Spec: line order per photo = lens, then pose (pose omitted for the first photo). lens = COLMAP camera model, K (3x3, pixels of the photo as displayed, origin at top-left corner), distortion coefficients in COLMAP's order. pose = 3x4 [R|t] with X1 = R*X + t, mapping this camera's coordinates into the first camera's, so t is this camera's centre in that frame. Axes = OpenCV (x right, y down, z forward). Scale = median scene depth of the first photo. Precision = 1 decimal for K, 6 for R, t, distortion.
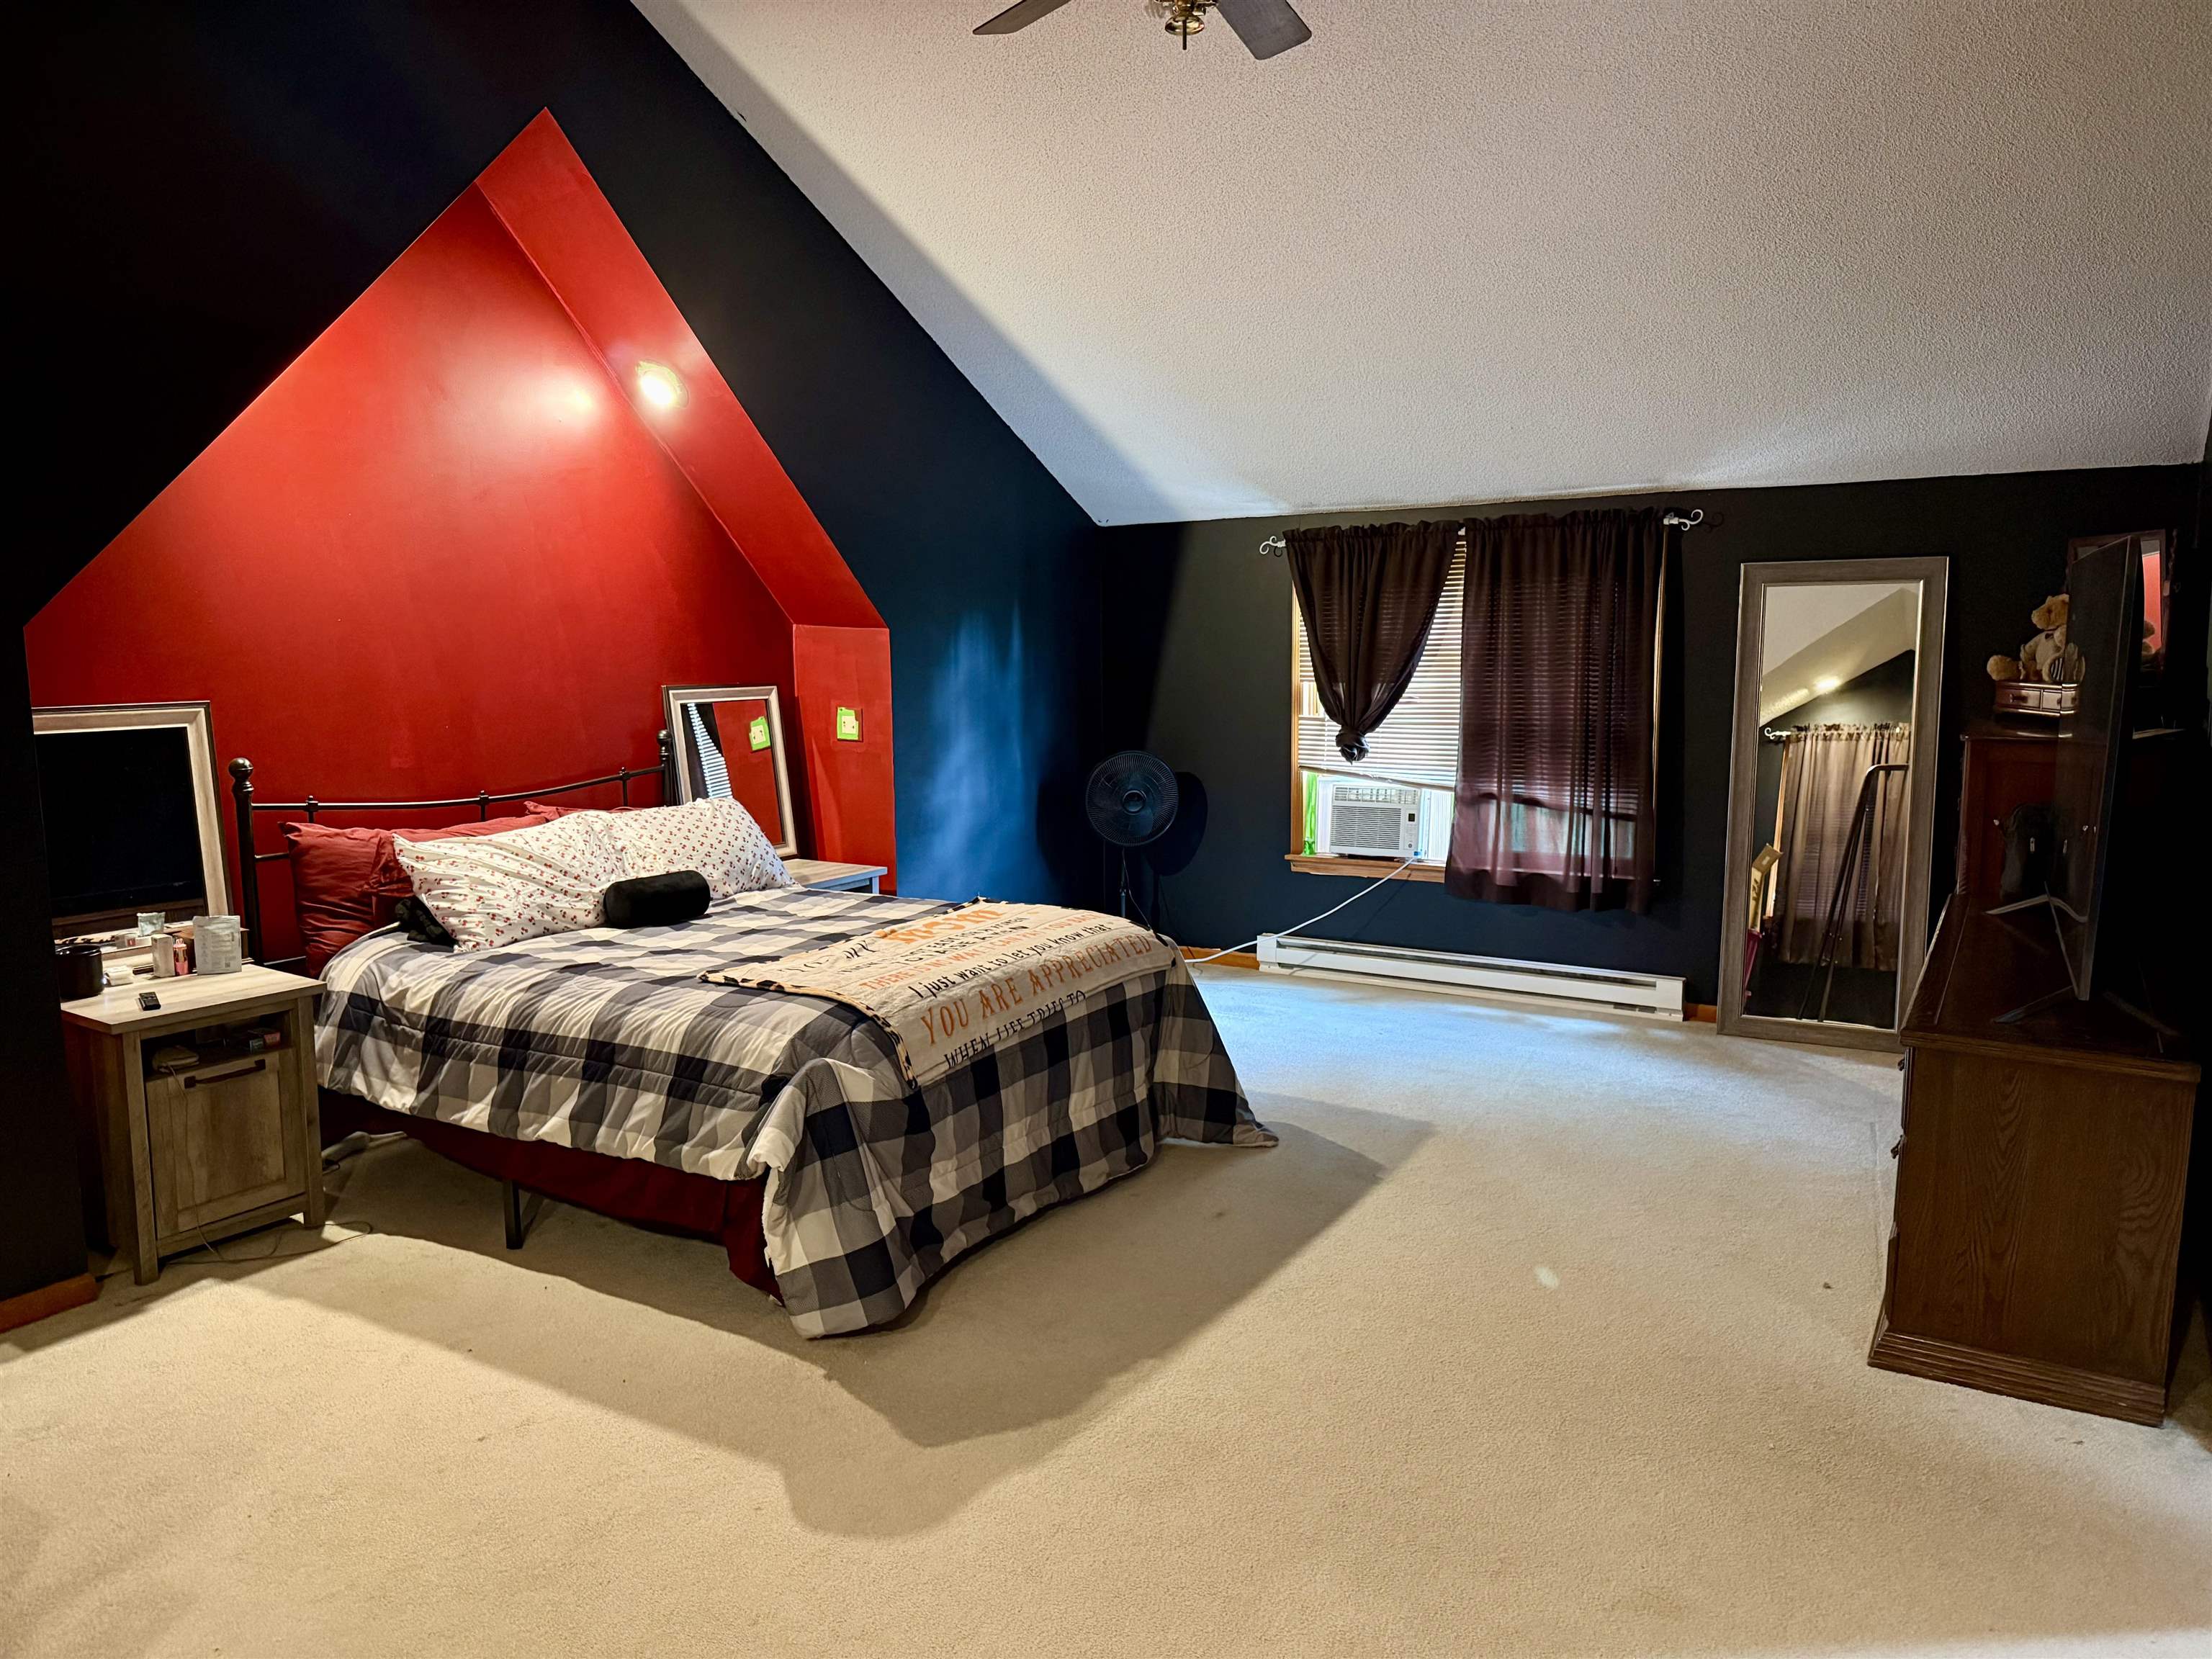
lens RADIAL K [[1523.1, 0, 1109.8], [0, 1523.1, 824.7], [0, 0, 1]] dist [0.053997, -0.069288]
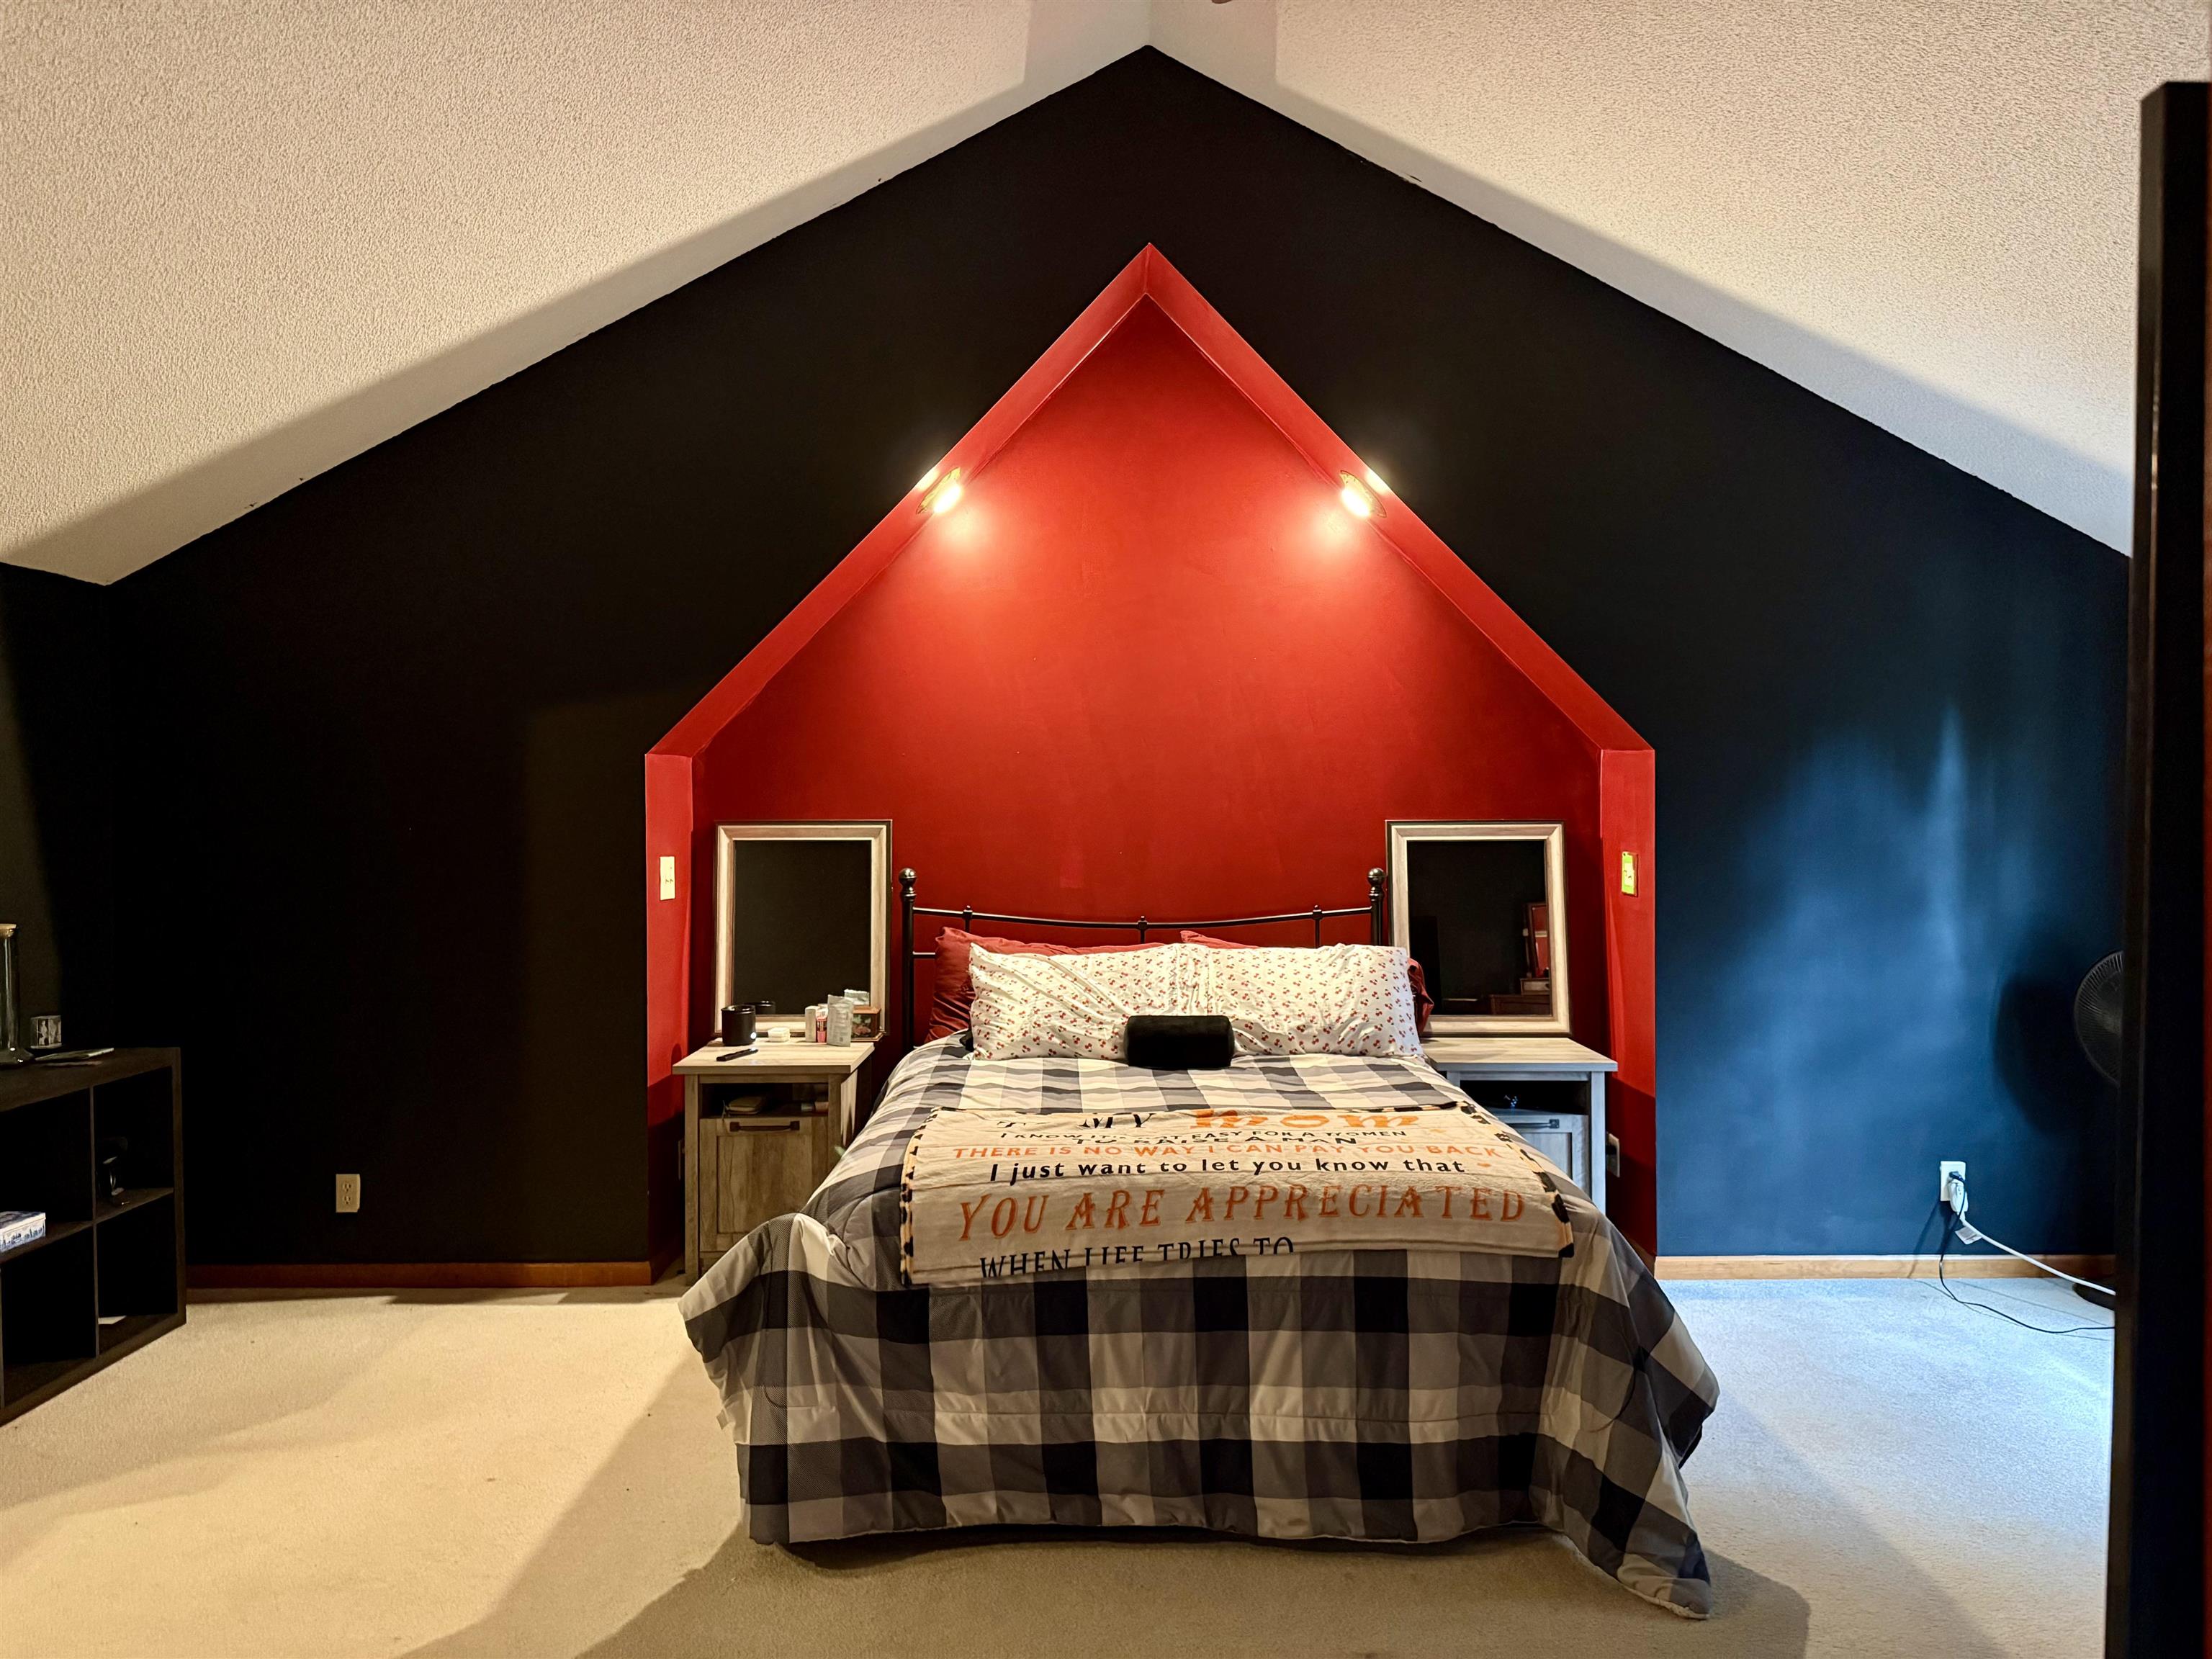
lens RADIAL K [[1523.1, 0, 1101.2], [0, 1523.1, 817.6], [0, 0, 1]] dist [0.053997, -0.069288]
pose [[0.520711, 0.007600, -0.853699, 0.532683], [-0.103559, 0.993139, -0.054324, -0.035634], [0.847429, 0.116696, 0.517925, 0.541120]]
